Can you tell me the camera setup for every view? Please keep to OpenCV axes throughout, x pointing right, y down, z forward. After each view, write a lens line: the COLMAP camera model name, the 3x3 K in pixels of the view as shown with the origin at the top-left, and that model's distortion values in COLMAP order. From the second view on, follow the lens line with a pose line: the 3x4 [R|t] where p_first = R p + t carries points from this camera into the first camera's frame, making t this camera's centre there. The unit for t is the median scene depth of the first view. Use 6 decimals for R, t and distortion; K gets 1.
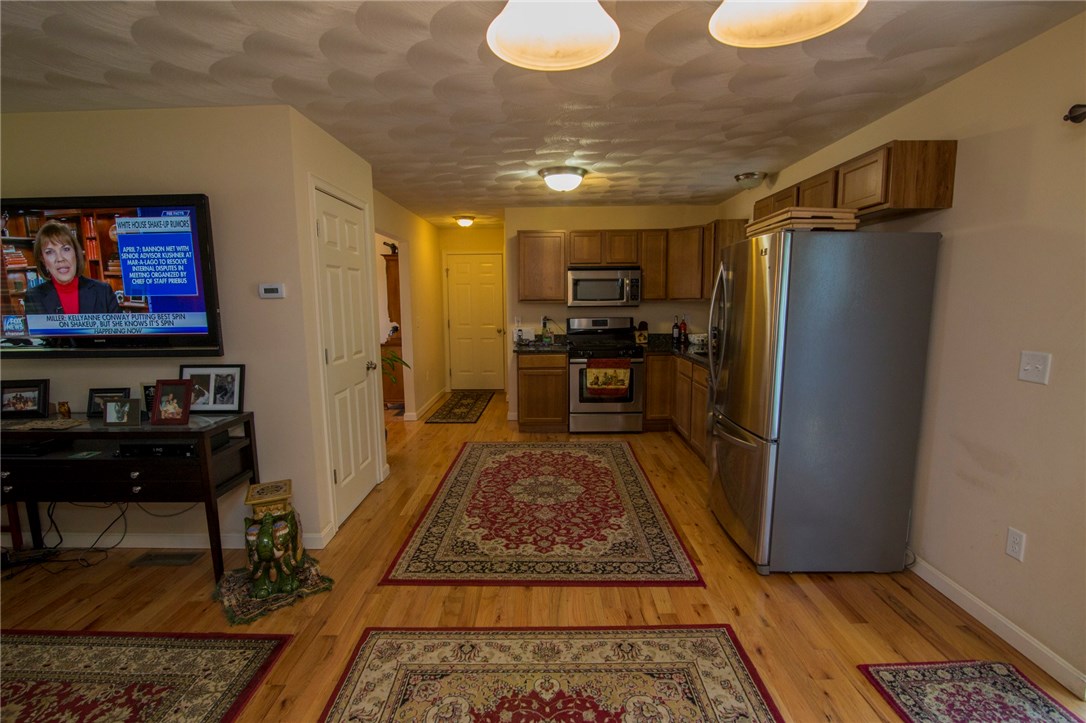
lens RADIAL K [[498.1, 0, 541.6], [0, 498.1, 363.8], [0, 0, 1]] dist [-0.018924, 0.000426]
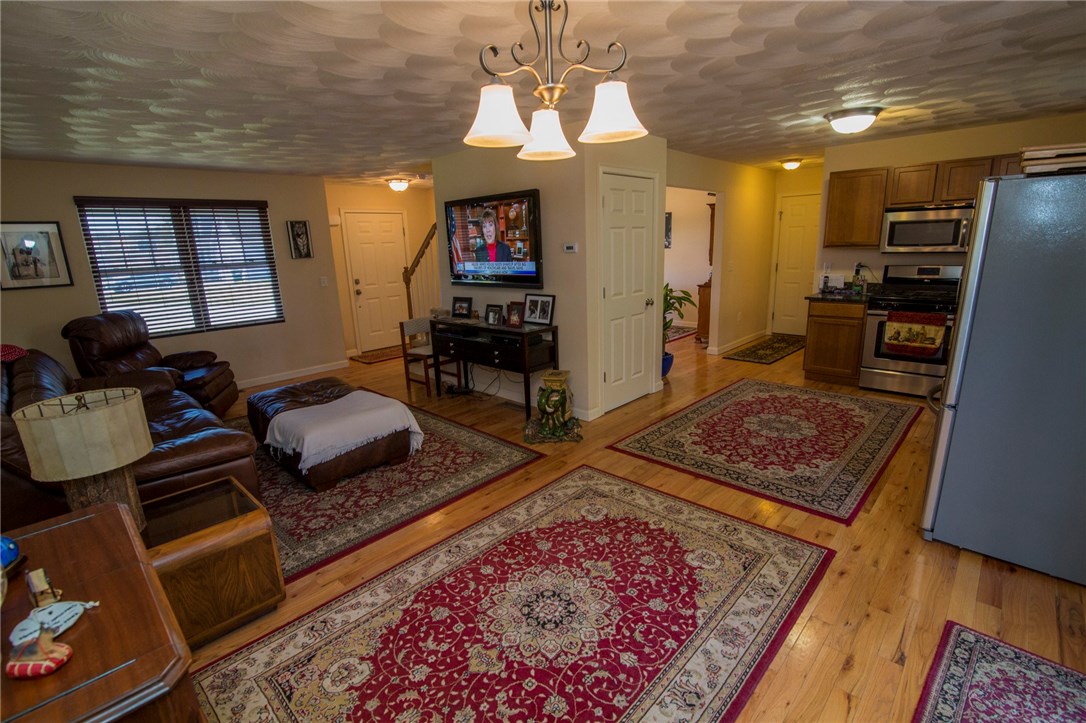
lens RADIAL K [[498.1, 0, 538.6], [0, 498.1, 363.0], [0, 0, 1]] dist [-0.018924, 0.000426]
pose [[0.724458, 0.145466, -0.673795, 0.384727], [-0.062808, 0.987344, 0.145628, -0.011061], [0.686451, -0.063182, 0.724426, -0.166687]]
